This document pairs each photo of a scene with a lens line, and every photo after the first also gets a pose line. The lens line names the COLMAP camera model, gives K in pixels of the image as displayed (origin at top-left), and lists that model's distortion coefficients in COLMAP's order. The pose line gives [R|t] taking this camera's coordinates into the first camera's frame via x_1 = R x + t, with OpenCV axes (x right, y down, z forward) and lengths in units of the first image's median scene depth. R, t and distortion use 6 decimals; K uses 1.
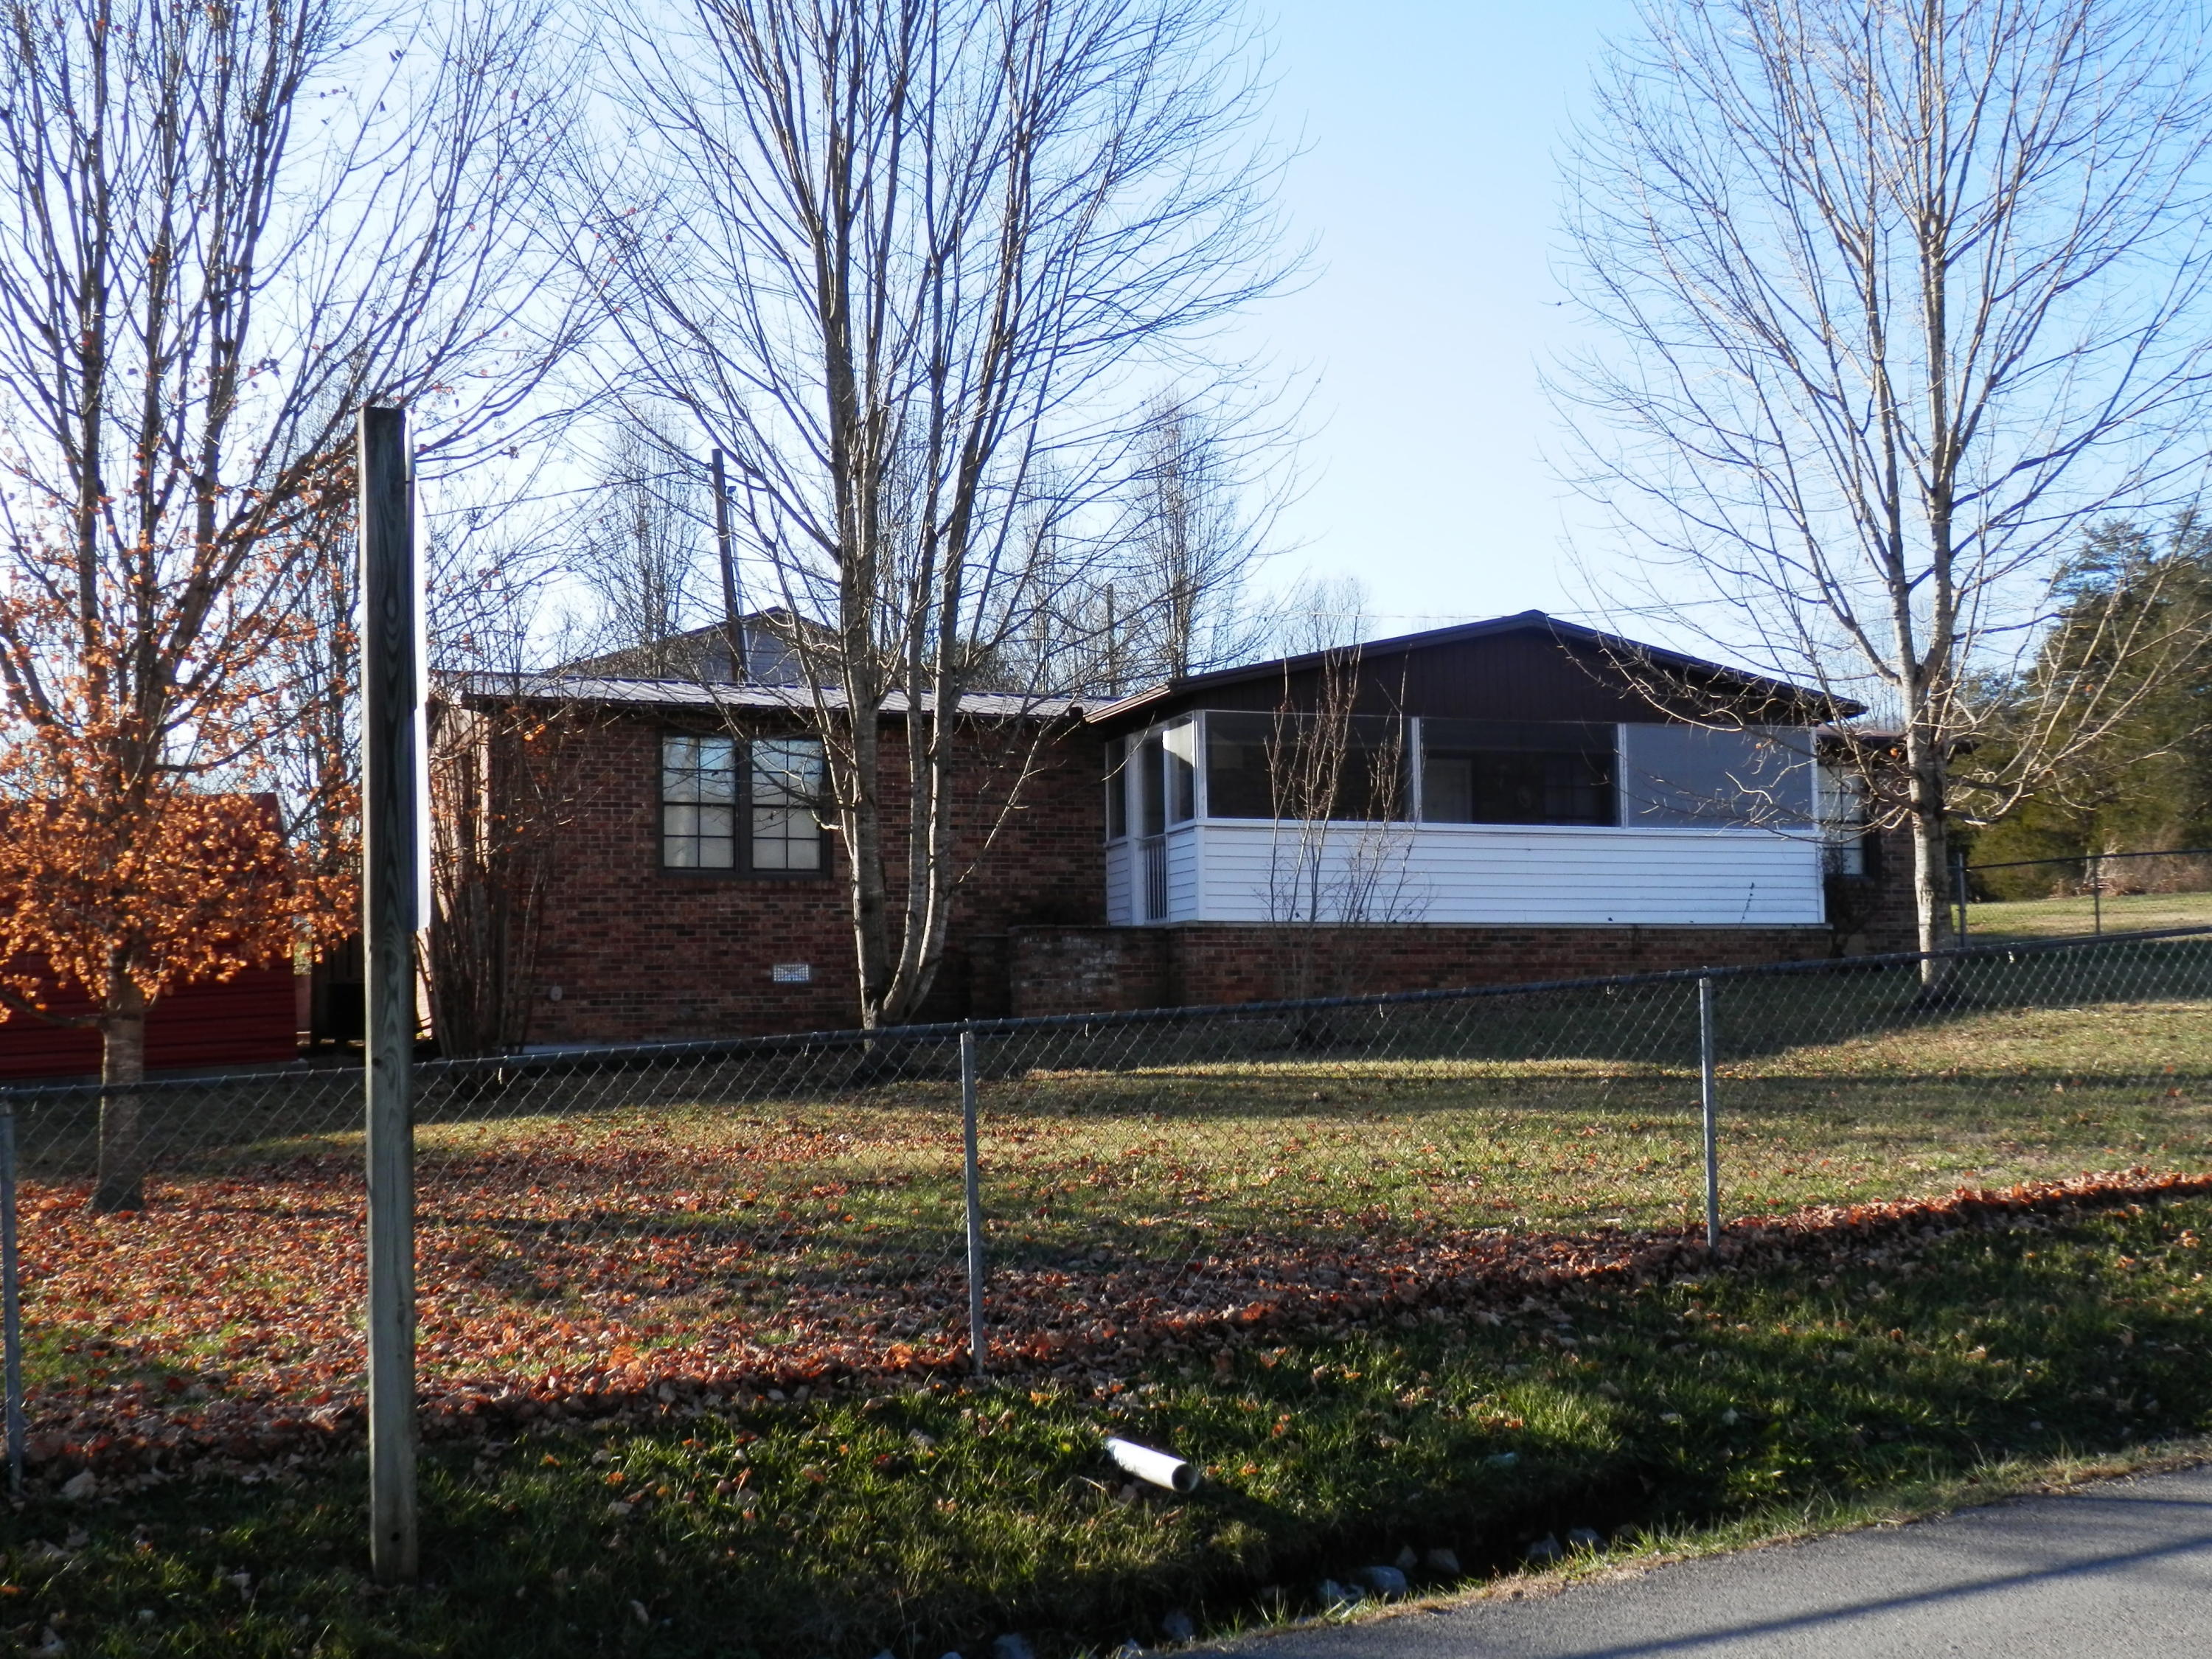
lens RADIAL K [[2571.4, 0, 1106.0], [0, 2571.4, 829.5], [0, 0, 1]] dist [0.029409, 0.012153]
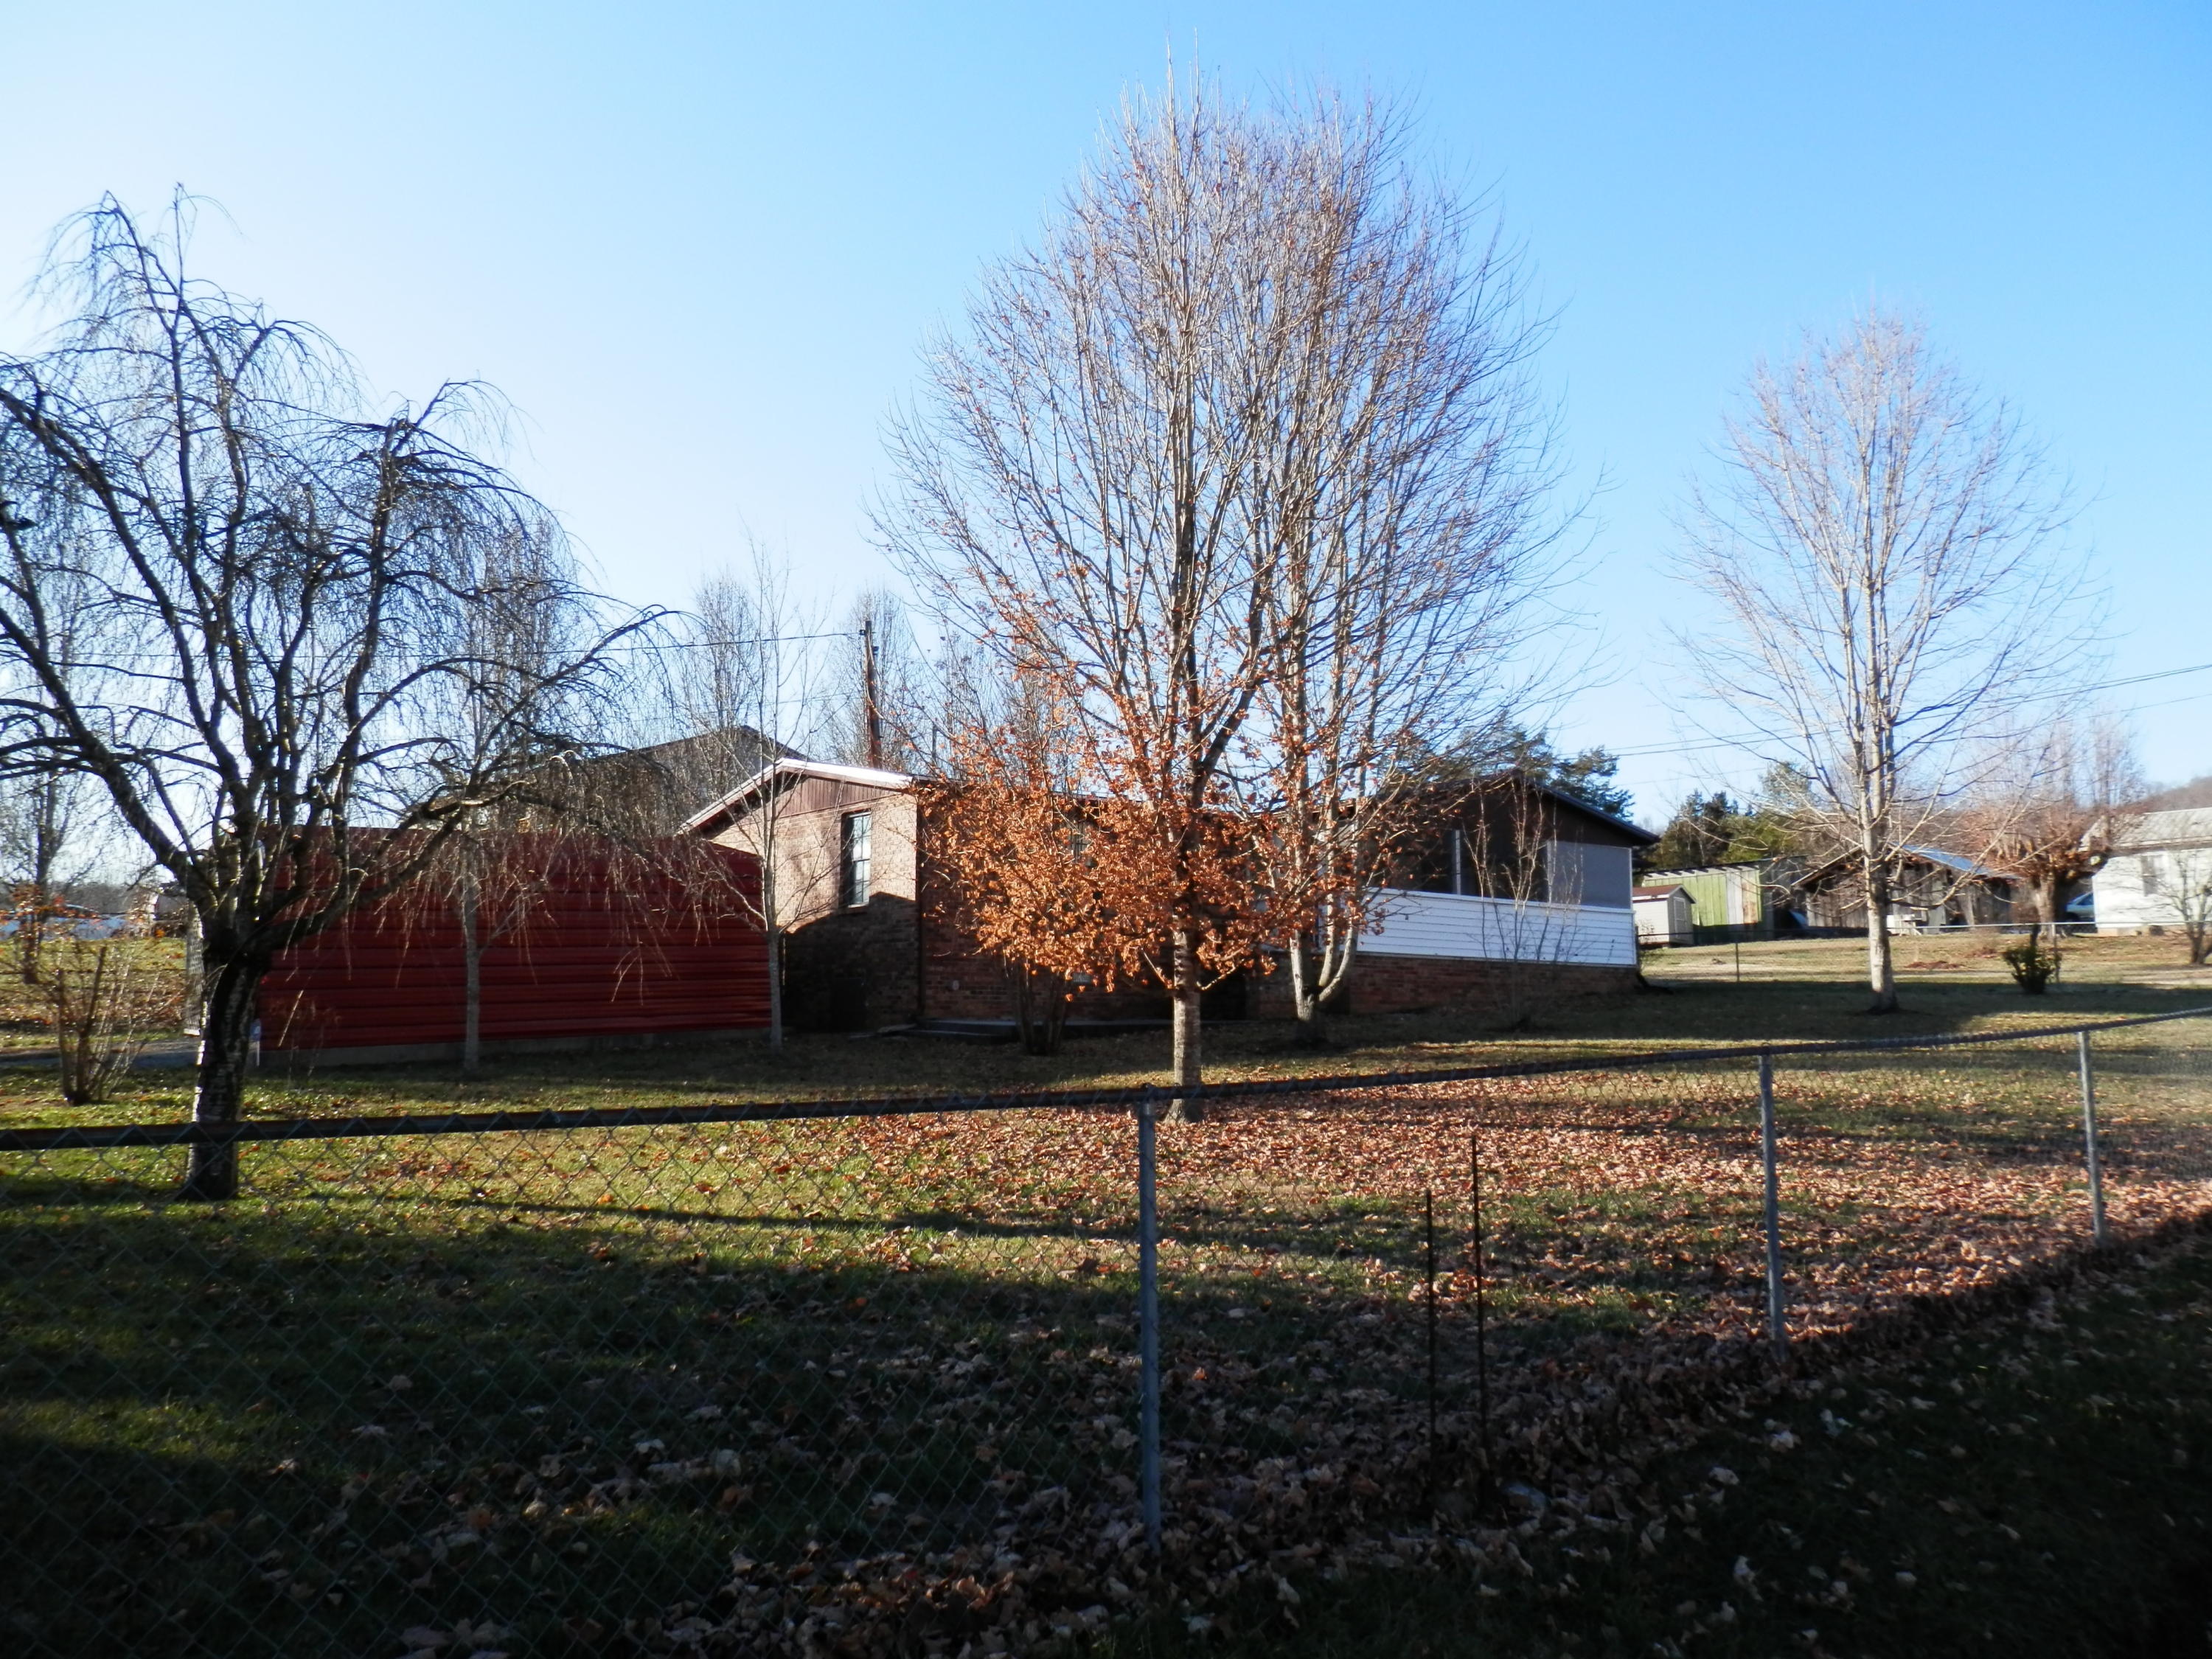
lens RADIAL K [[1686.4, 0, 1106.0], [0, 1686.4, 829.5], [0, 0, 1]] dist [-0.000702, 0.001434]
pose [[0.950406, 0.057811, 0.305591, -0.977344], [-0.045523, 0.997848, -0.047189, 0.038320], [-0.307661, 0.030938, 0.950993, 0.123899]]
